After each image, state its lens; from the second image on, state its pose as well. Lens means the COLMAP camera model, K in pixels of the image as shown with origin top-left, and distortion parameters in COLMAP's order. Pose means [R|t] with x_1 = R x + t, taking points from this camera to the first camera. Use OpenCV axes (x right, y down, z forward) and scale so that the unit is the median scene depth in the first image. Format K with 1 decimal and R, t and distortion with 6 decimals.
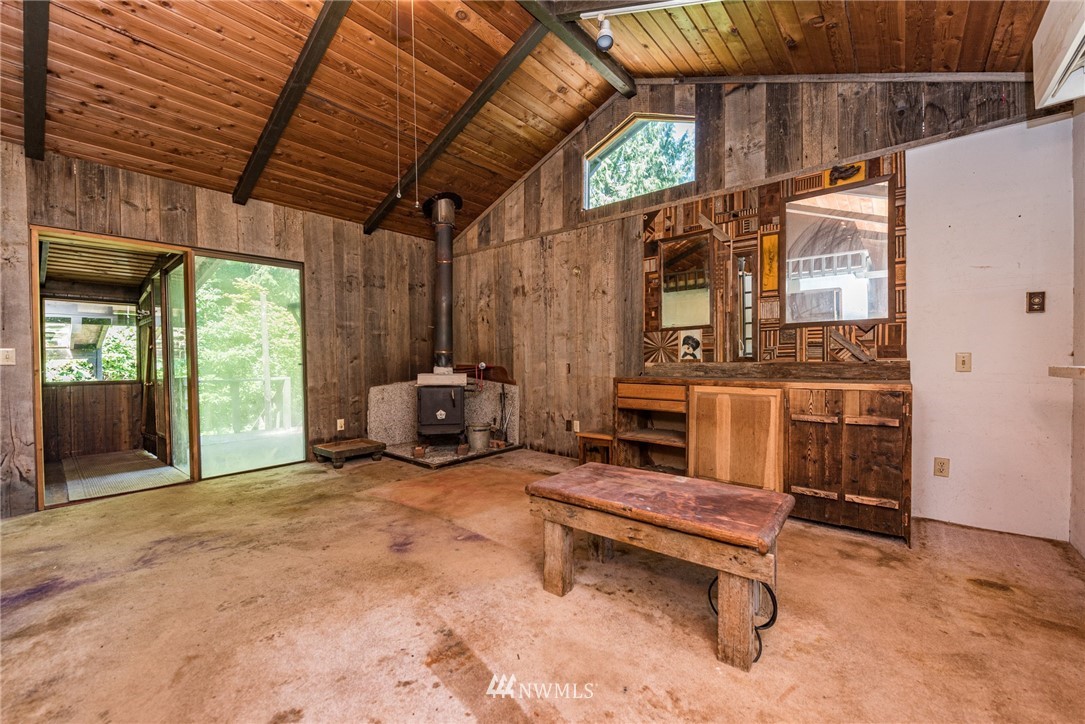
lens RADIAL K [[428.4, 0, 543.7], [0, 428.4, 362.9], [0, 0, 1]] dist [-0.003153, -0.002922]
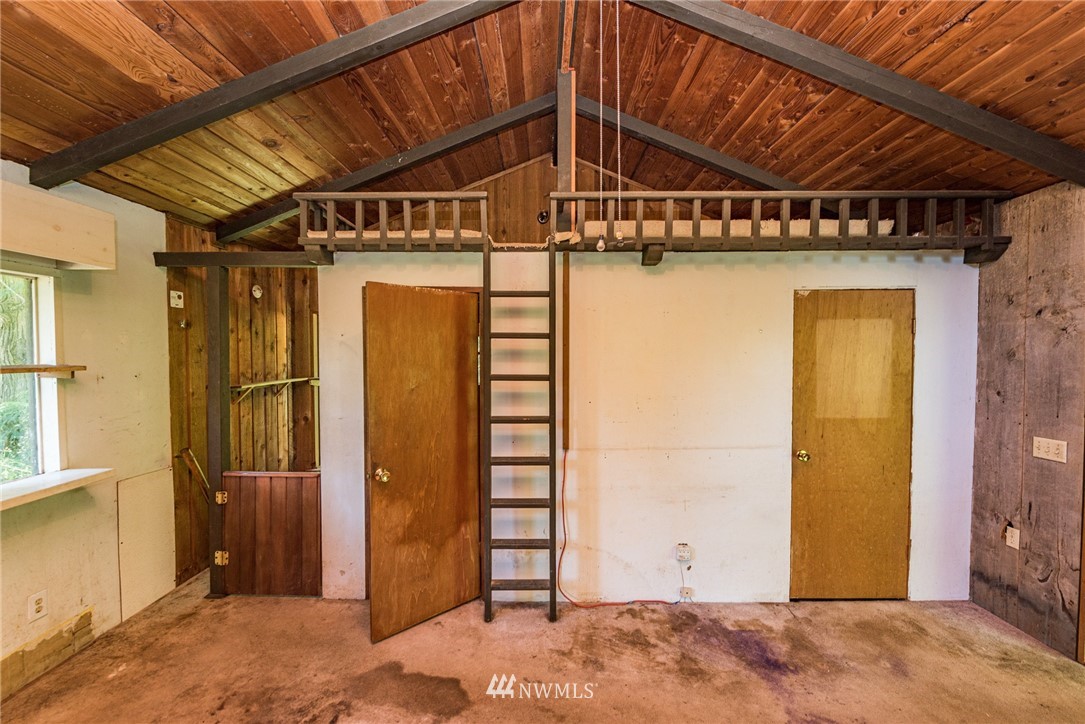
lens RADIAL K [[428.4, 0, 543.1], [0, 428.4, 362.2], [0, 0, 1]] dist [-0.003153, -0.002922]
pose [[-0.767249, 0.021512, -0.640988, -0.007152], [-0.003223, 0.999295, 0.037394, -0.216065], [0.641341, 0.030757, -0.766639, 1.012814]]
